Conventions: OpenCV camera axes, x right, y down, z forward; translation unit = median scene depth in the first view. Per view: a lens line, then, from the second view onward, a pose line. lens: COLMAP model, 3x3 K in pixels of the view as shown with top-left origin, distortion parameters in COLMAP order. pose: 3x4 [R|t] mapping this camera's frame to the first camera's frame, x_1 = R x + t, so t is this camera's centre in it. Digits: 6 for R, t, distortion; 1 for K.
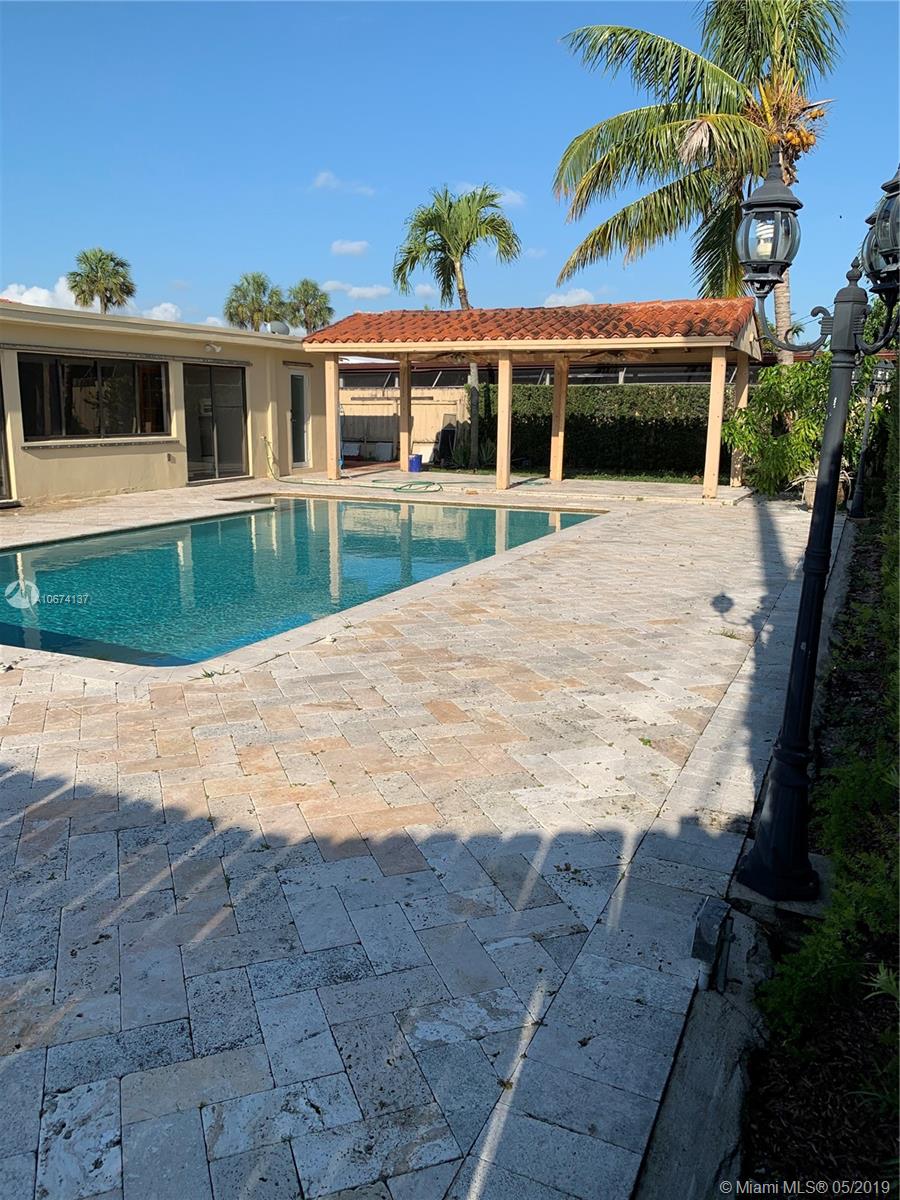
lens RADIAL K [[928.3, 0, 443.1], [0, 928.3, 602.9], [0, 0, 1]] dist [0.047353, -0.038764]
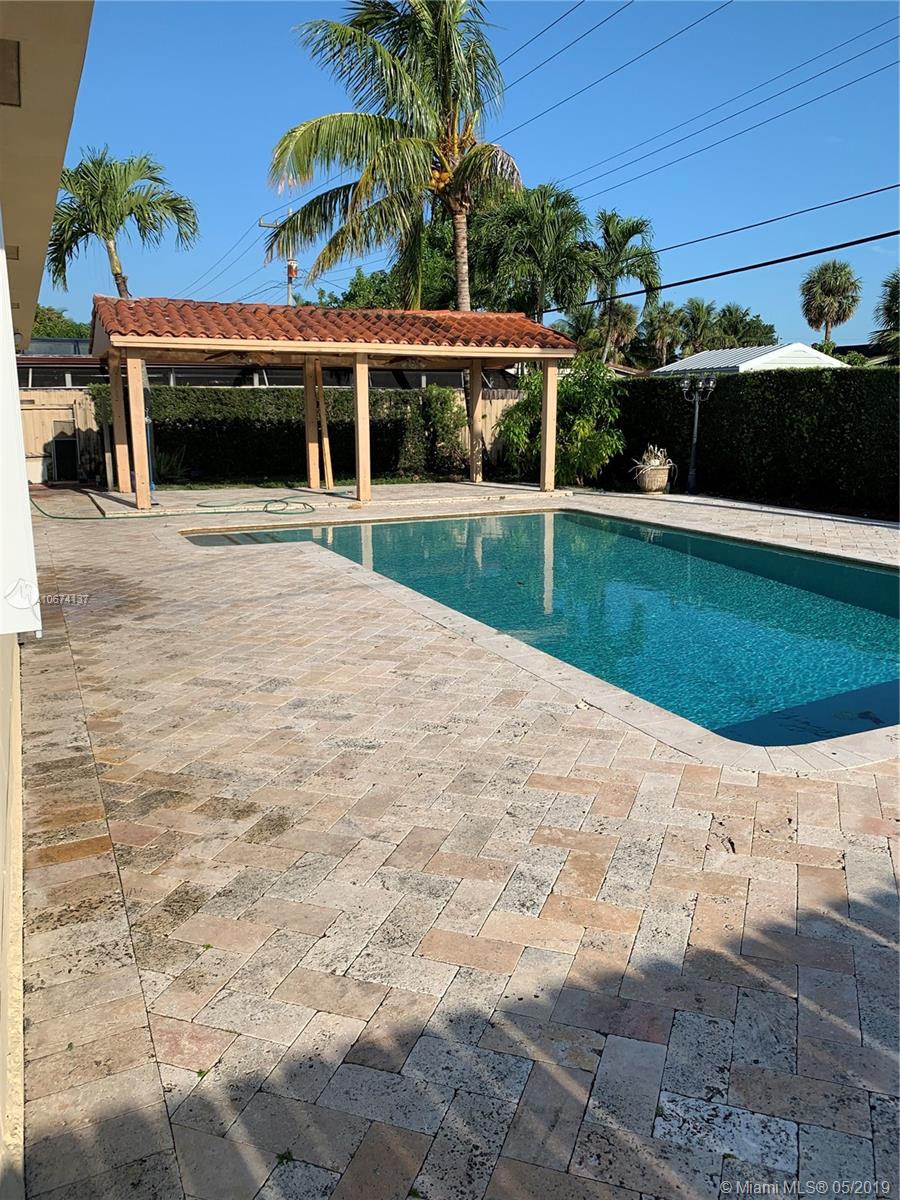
lens RADIAL K [[928.3, 0, 446.8], [0, 928.3, 594.8], [0, 0, 1]] dist [0.047353, -0.038764]
pose [[0.670225, -0.158887, 0.724951, -0.170900], [0.163502, 0.984426, 0.064596, -0.021888], [-0.723924, 0.075237, 0.685765, 0.087460]]
